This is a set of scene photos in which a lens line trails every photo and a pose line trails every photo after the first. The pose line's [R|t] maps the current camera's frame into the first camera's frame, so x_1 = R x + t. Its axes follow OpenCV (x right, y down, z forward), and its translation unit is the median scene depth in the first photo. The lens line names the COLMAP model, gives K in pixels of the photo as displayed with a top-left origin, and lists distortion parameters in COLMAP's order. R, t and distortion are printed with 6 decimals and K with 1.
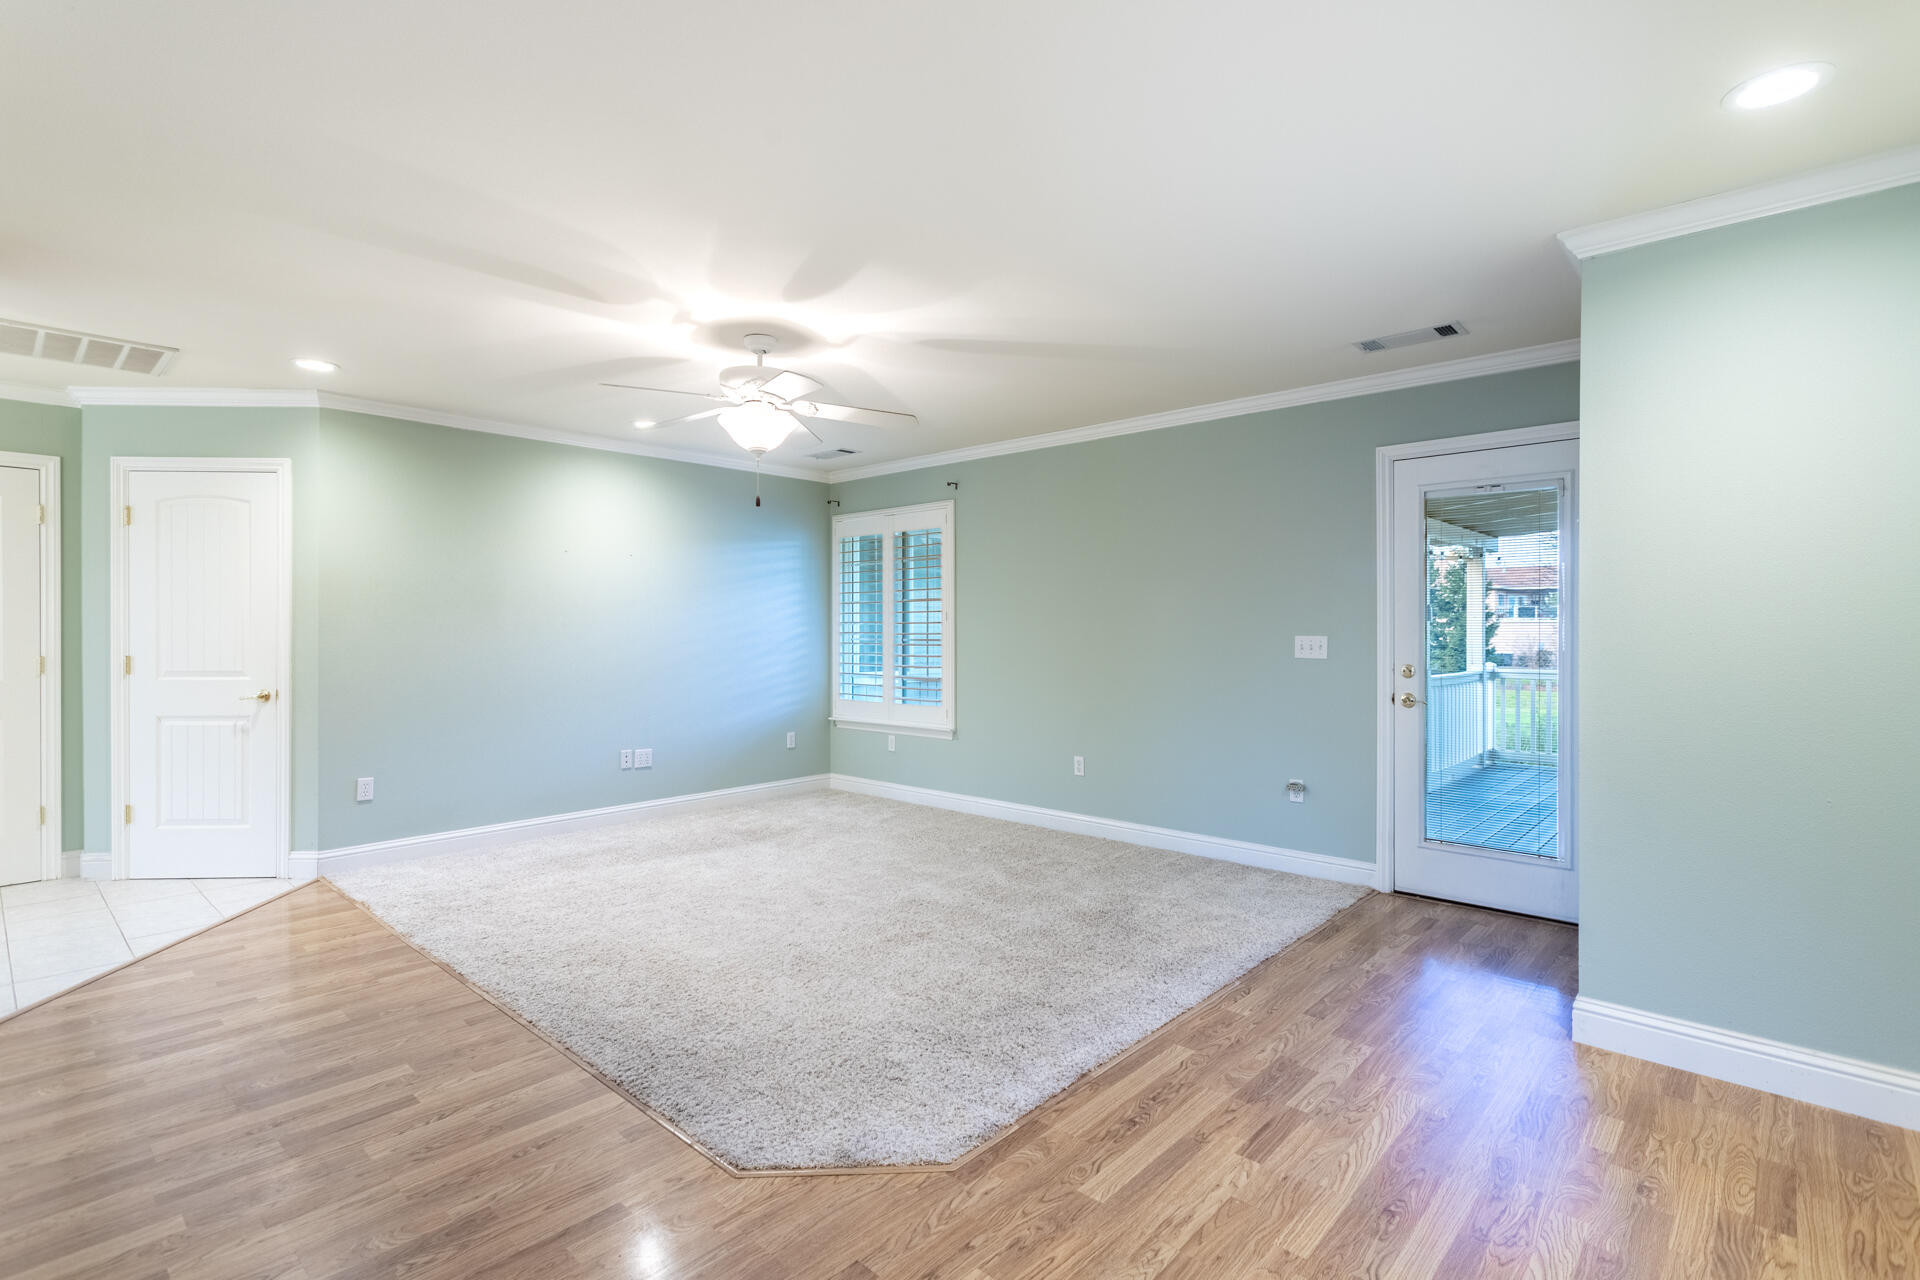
lens RADIAL K [[909.3, 0, 953.7], [0, 909.3, 630.0], [0, 0, 1]] dist [0.001591, 0.000548]
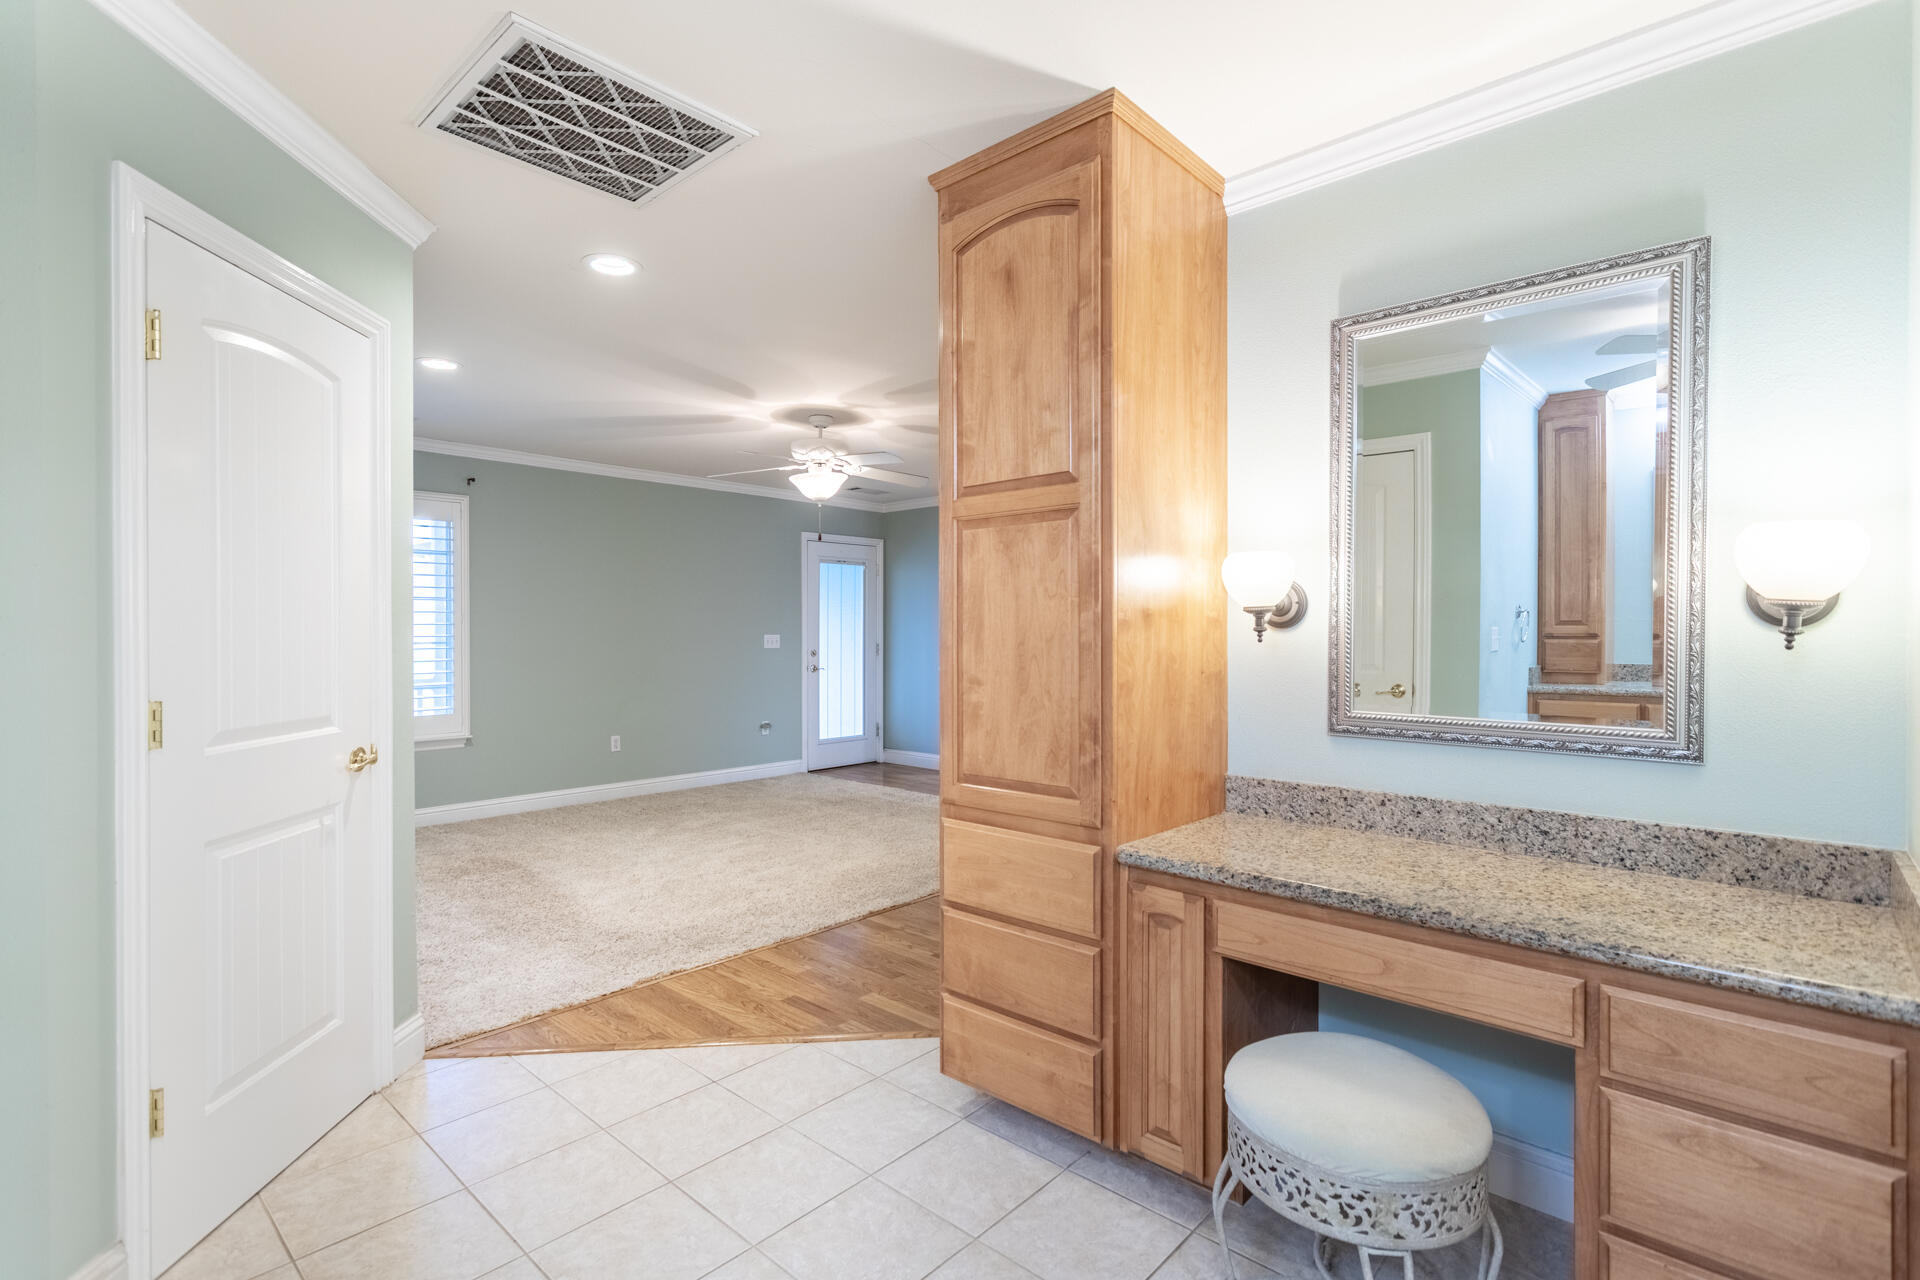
lens RADIAL K [[905.1, 0, 952.5], [0, 905.1, 636.8], [0, 0, 1]] dist [0.003062, 0.001037]
pose [[-0.002529, -0.006817, 0.999974, -1.729334], [0.001538, 0.999976, 0.006821, -0.001196], [-0.999996, 0.001556, -0.002518, 0.891687]]
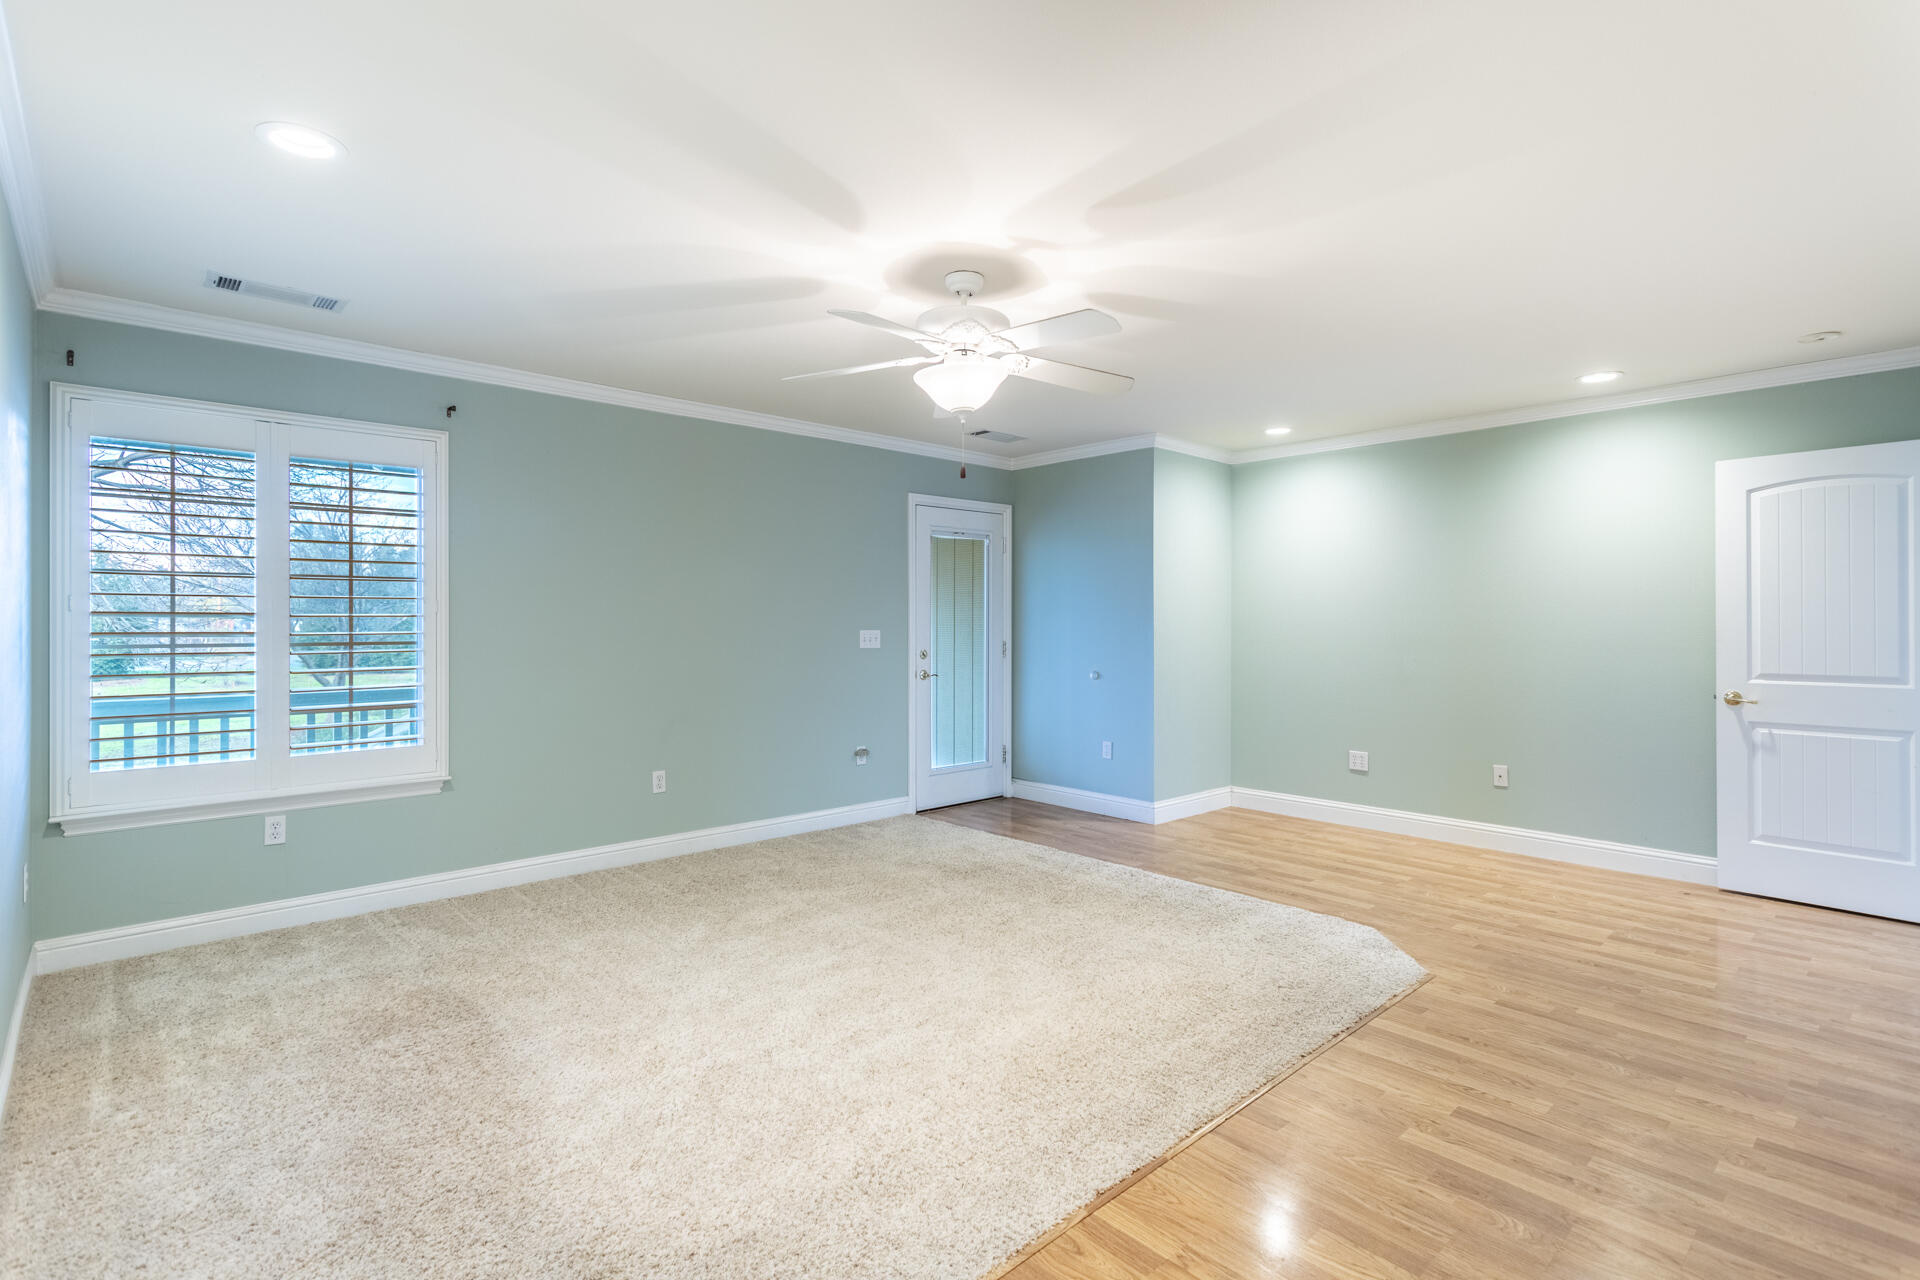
lens RADIAL K [[913.3, 0, 954.6], [0, 913.3, 620.5], [0, 0, 1]] dist [0.002496, 0.000033]
pose [[0.082329, 0.002678, 0.996602, -1.152324], [0.001901, 0.999994, -0.002844, -0.004312], [-0.996603, 0.002129, 0.082323, 1.039316]]
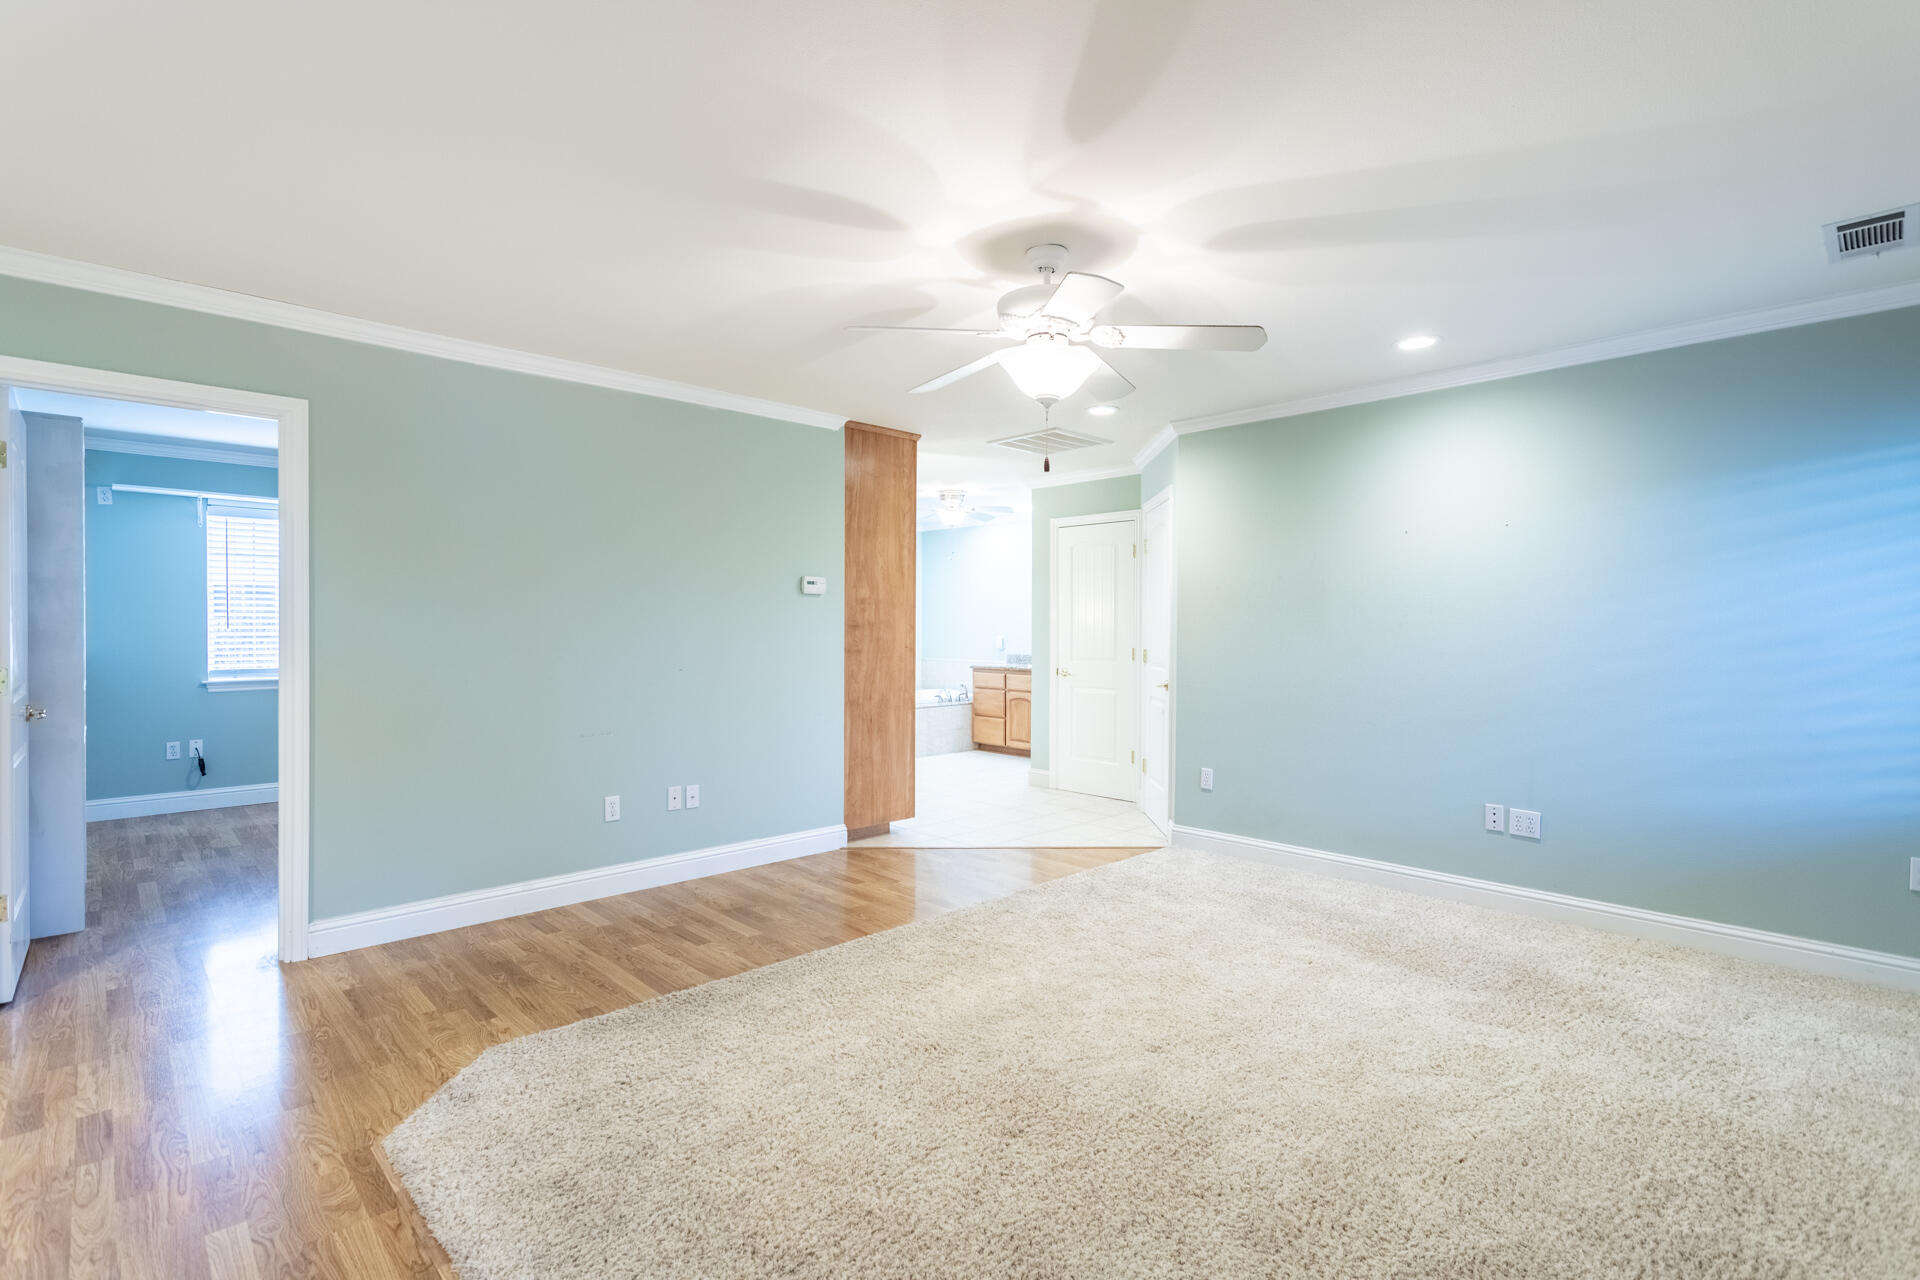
lens RADIAL K [[909.3, 0, 953.7], [0, 909.3, 630.0], [0, 0, 1]] dist [0.001591, 0.000548]
pose [[-0.067166, 0.004347, -0.997732, 0.618253], [-0.005135, 0.999976, 0.004702, -0.005315], [0.997729, 0.005439, -0.067142, 1.077020]]
